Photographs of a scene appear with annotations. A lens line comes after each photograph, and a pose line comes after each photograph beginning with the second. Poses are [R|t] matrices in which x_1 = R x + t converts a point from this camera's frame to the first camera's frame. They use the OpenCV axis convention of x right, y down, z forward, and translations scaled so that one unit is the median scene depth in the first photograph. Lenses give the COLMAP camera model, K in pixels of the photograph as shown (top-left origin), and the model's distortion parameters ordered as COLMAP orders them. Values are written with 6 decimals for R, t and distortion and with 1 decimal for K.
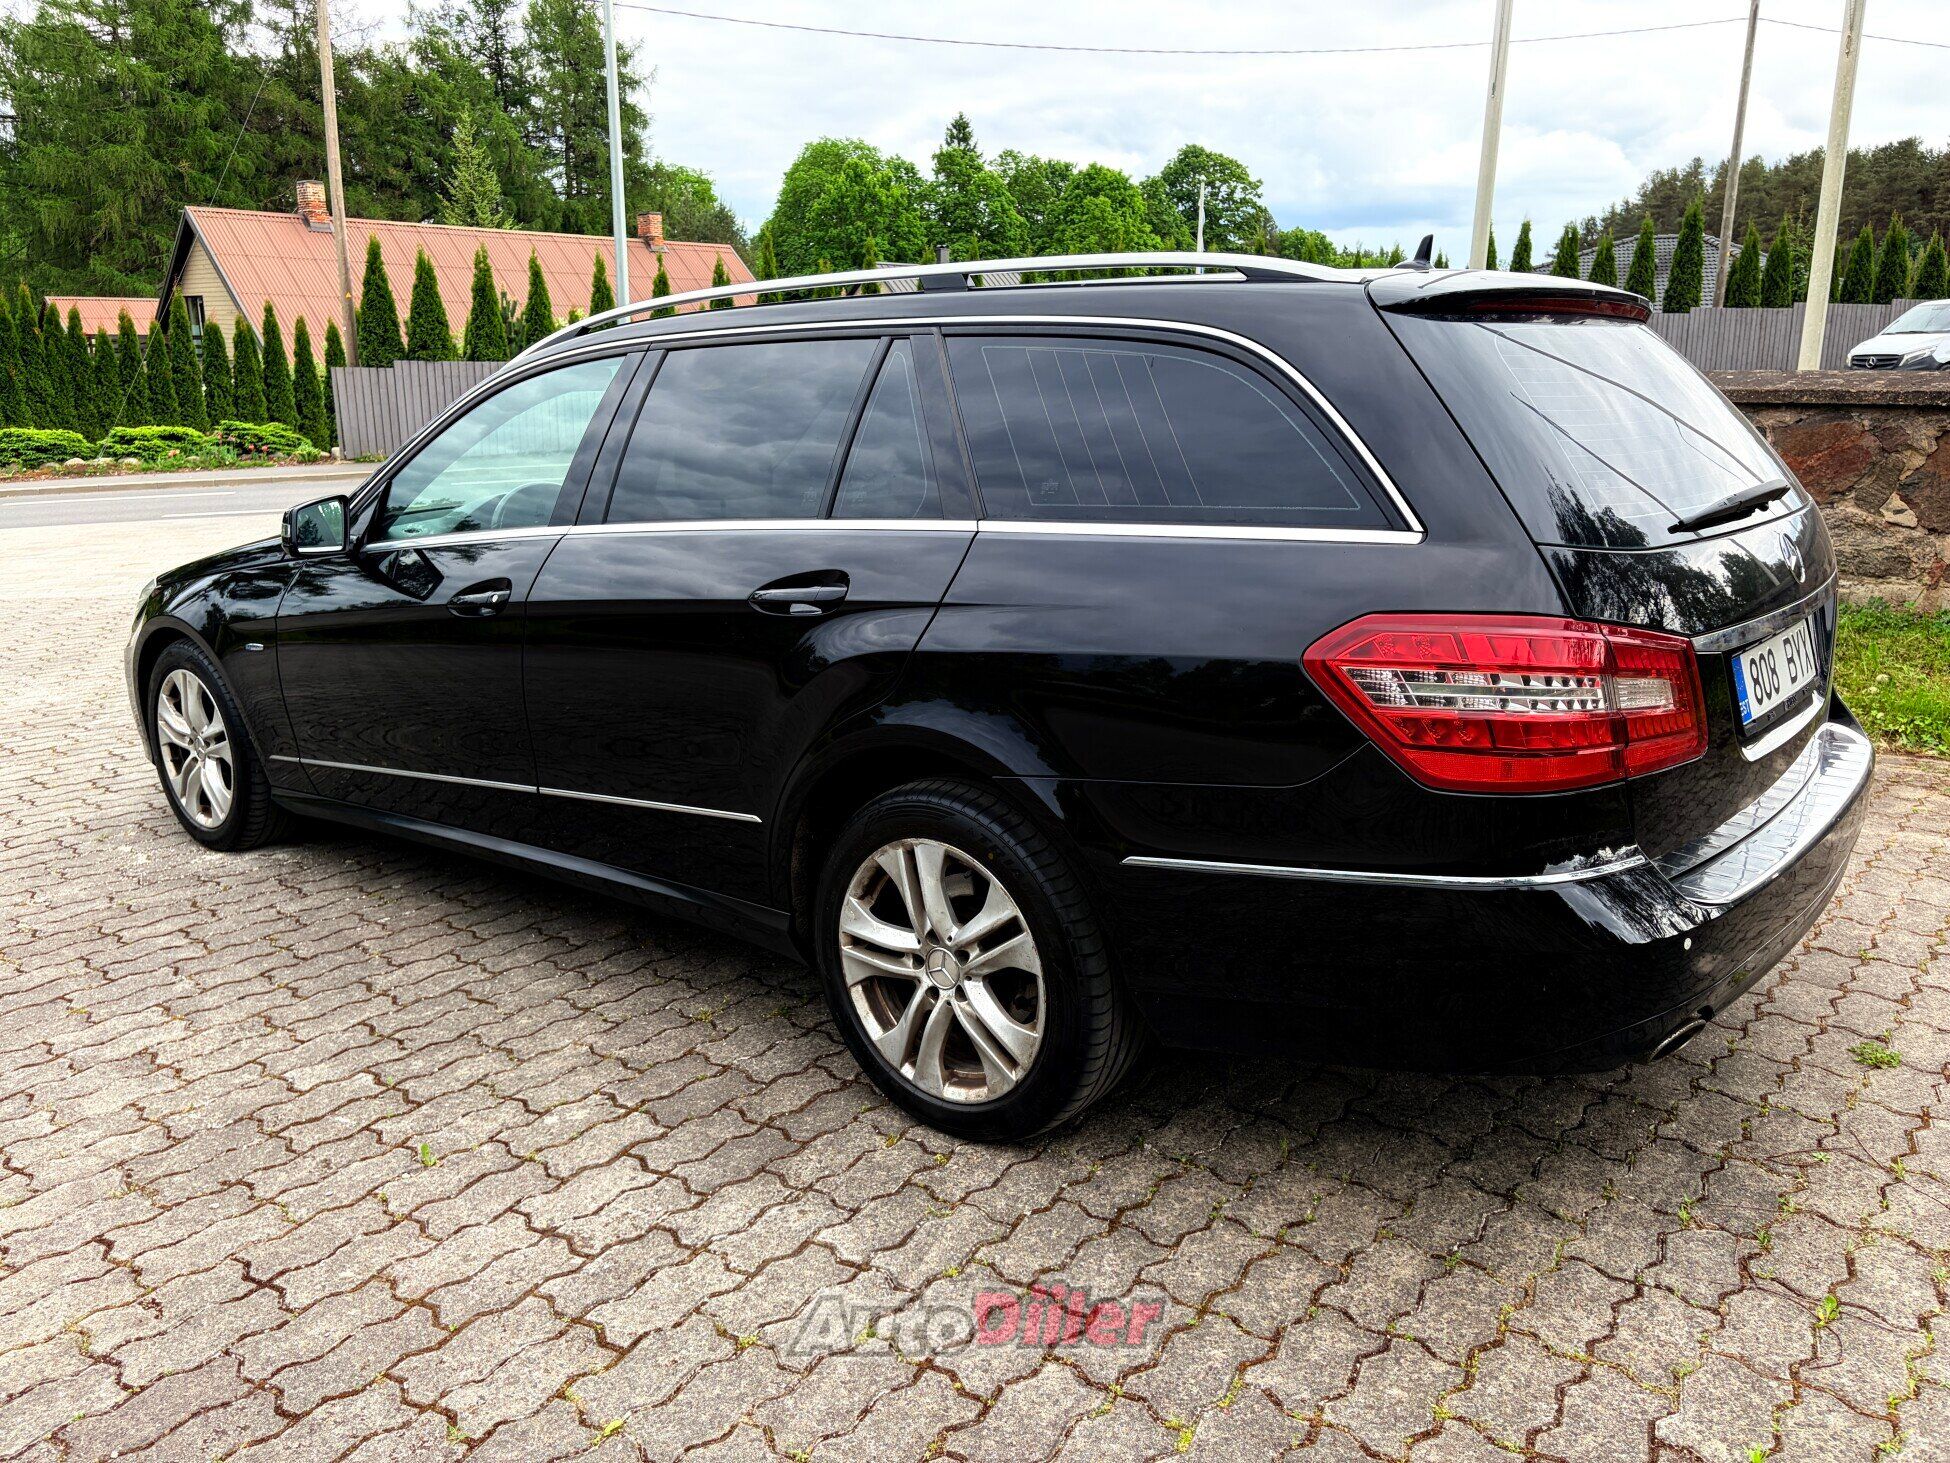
lens RADIAL K [[1477.8, 0, 975.4], [0, 1477.8, 758.0], [0, 0, 1]] dist [0.078530, -0.093370]
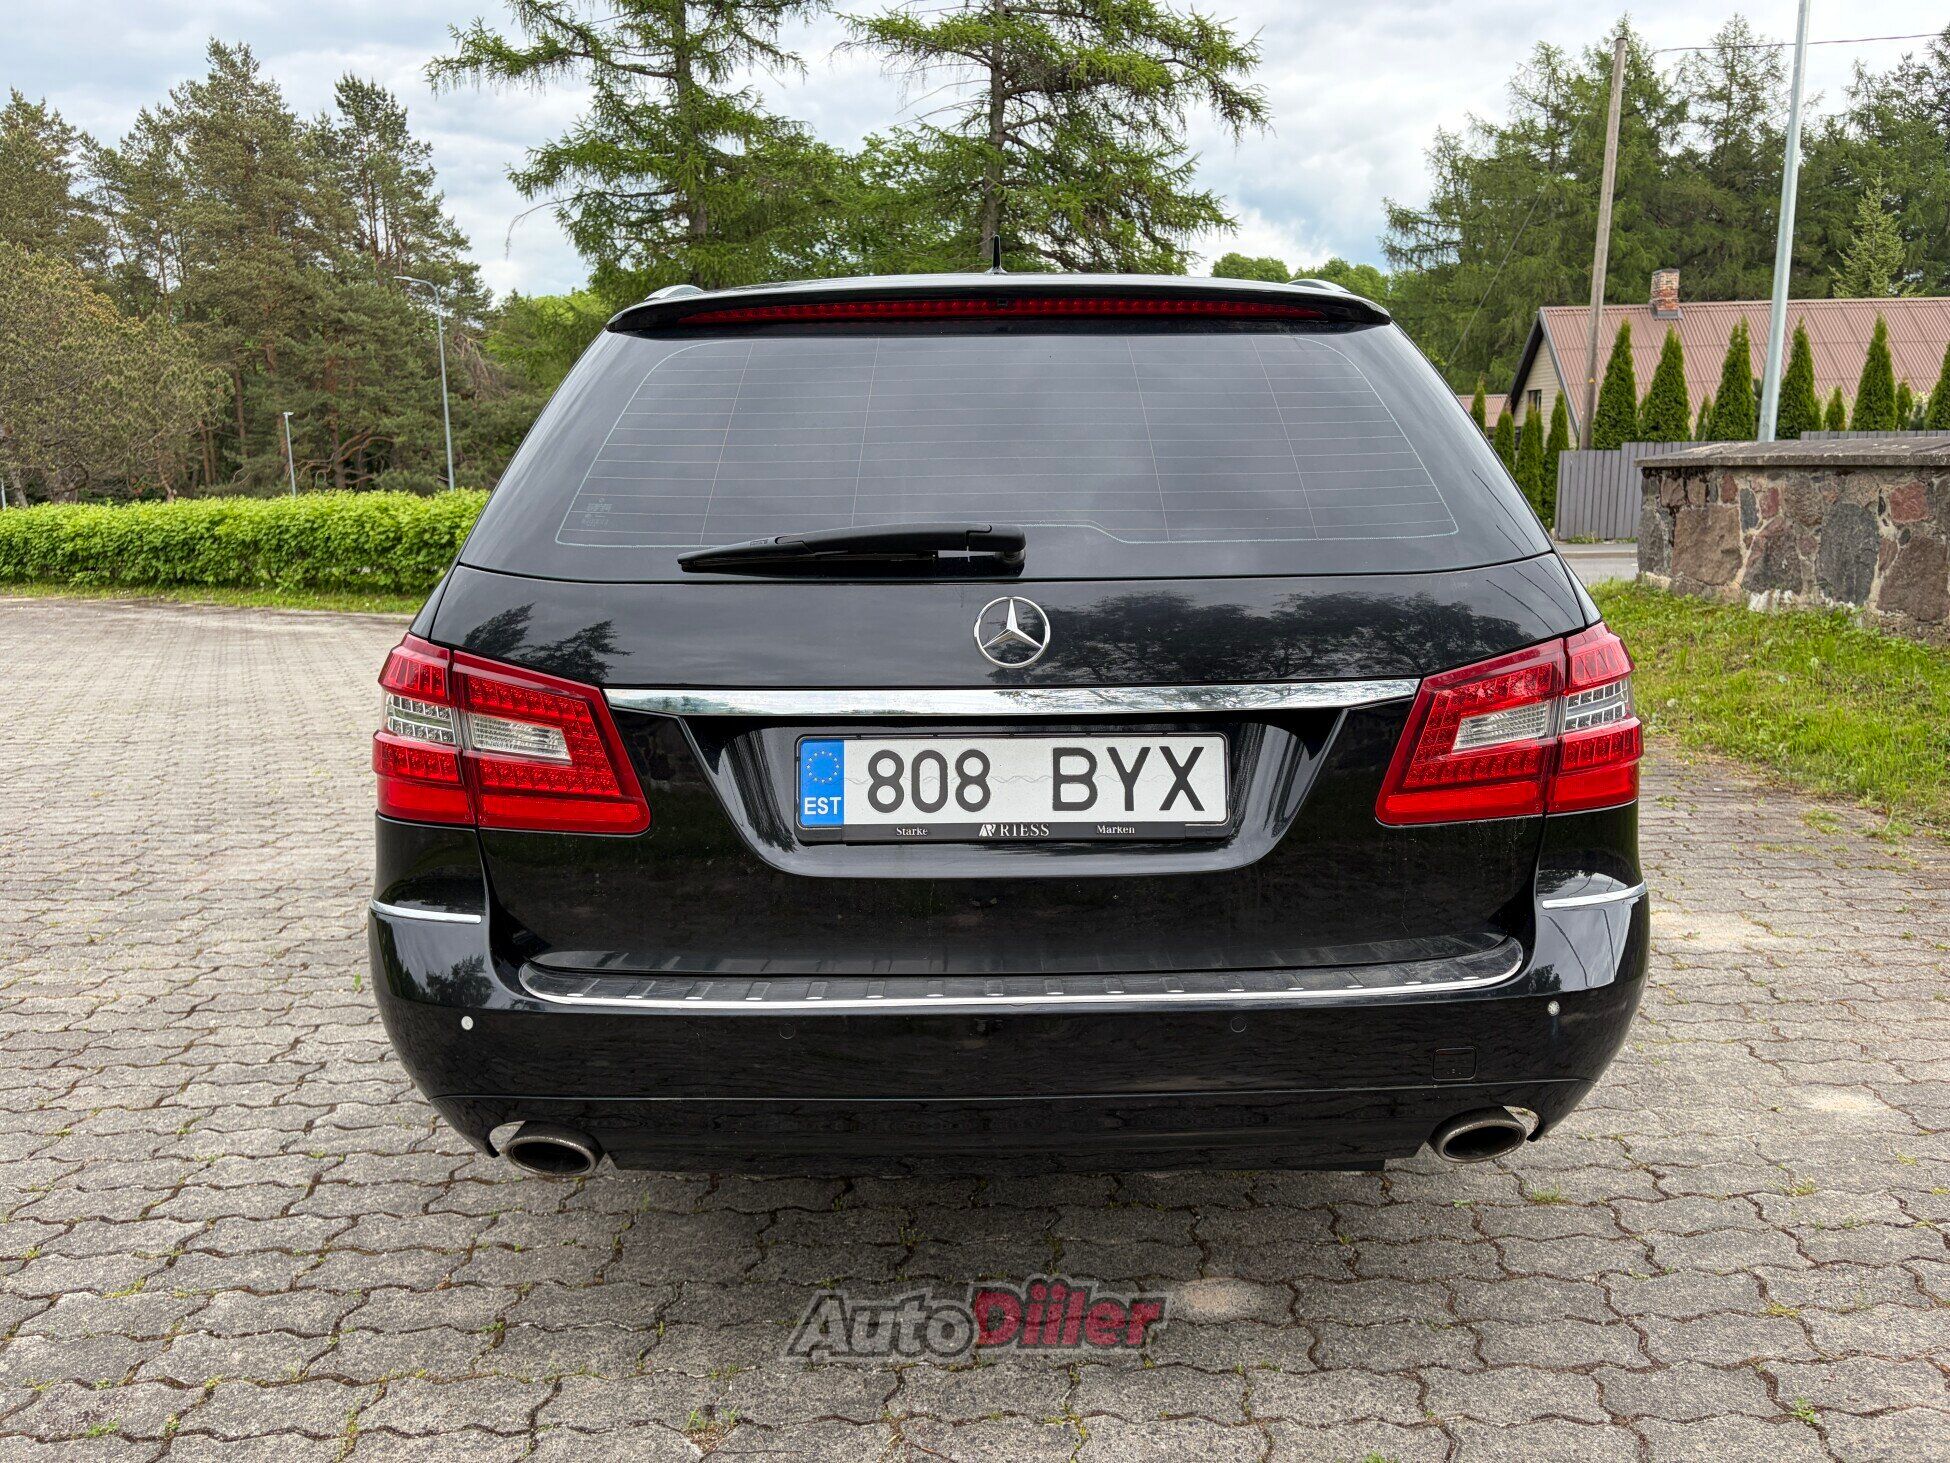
lens RADIAL K [[1493.0, 0, 975.0], [0, 1493.0, 731.5], [0, 0, 1]] dist [0.085521, -0.089188]
pose [[0.637000, 0.129346, -0.759935, 0.120948], [-0.186494, 0.982396, 0.010886, -0.009799], [0.747965, 0.134789, 0.649908, 0.057123]]
